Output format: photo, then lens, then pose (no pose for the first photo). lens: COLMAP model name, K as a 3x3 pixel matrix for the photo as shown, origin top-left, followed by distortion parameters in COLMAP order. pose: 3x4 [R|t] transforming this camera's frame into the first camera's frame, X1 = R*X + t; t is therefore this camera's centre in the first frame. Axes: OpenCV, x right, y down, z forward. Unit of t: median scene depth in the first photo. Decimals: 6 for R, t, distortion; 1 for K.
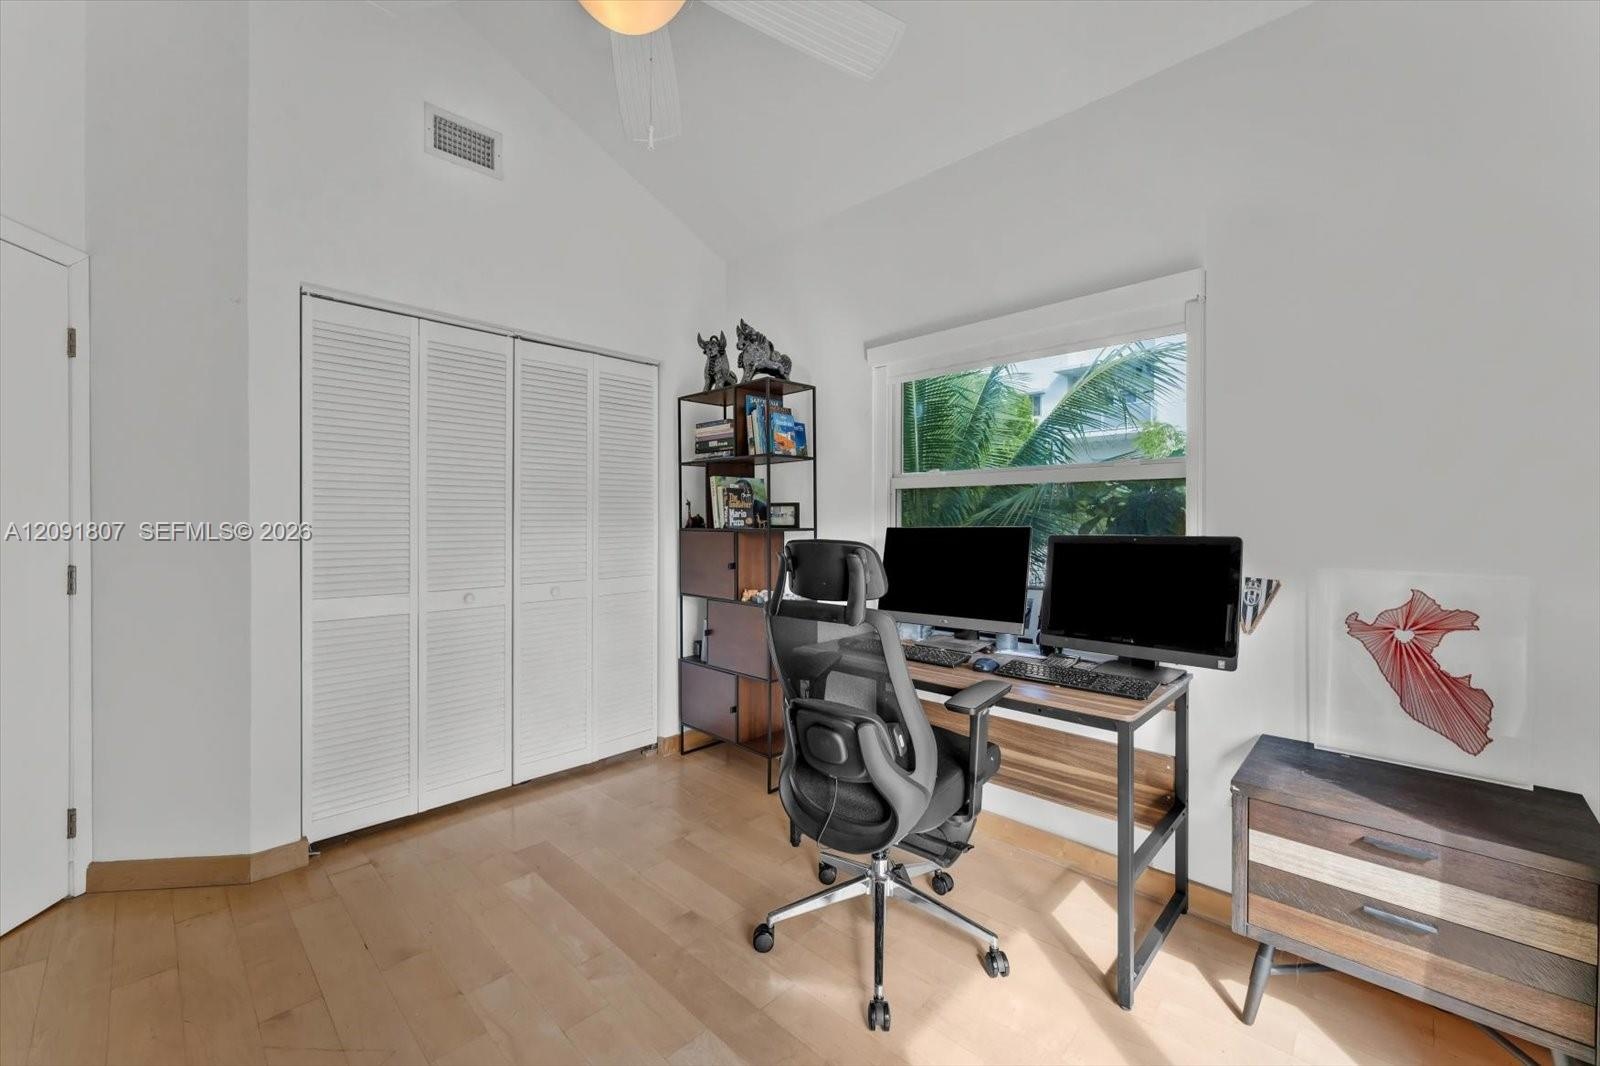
lens RADIAL K [[638.2, 0, 800.0], [0, 638.2, 533.0], [0, 0, 1]] dist [-0.000199, -0.000069]
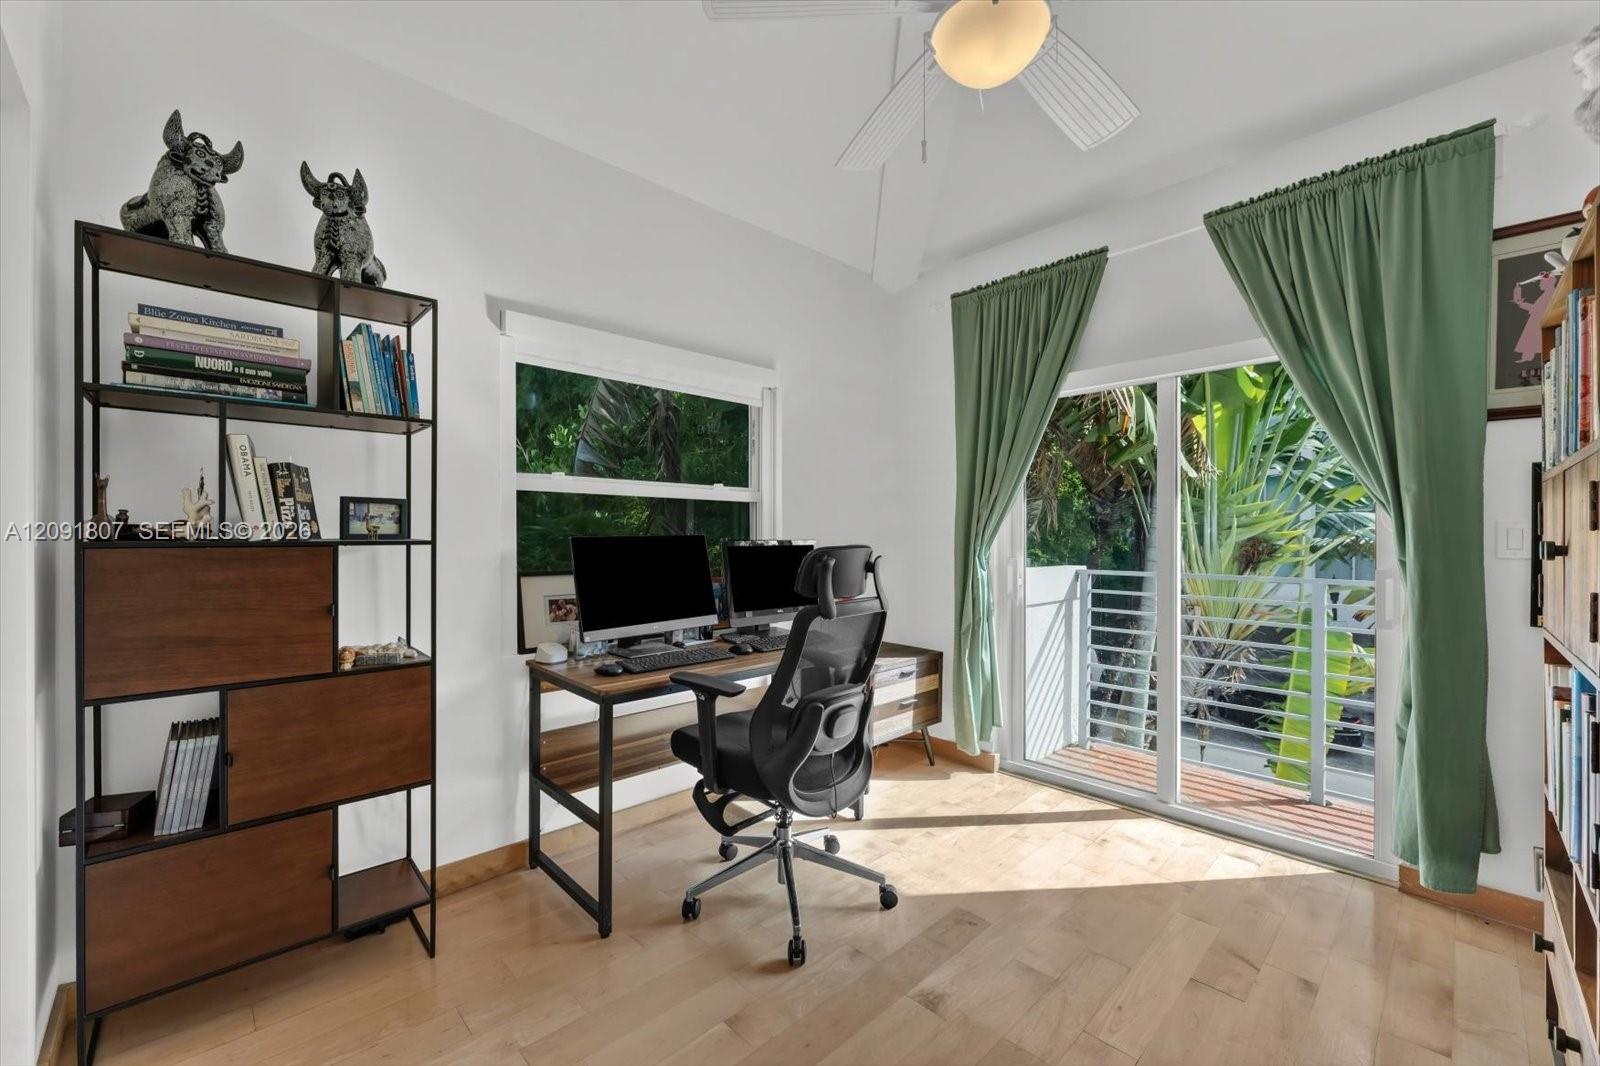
lens RADIAL K [[638.2, 0, 800.0], [0, 638.2, 533.0], [0, 0, 1]] dist [-0.000199, -0.000069]
pose [[0.038068, 0.003813, 0.999268, -0.636142], [0.013482, 0.999900, -0.004329, -0.005336], [-0.999184, 0.013636, 0.038012, 0.578934]]
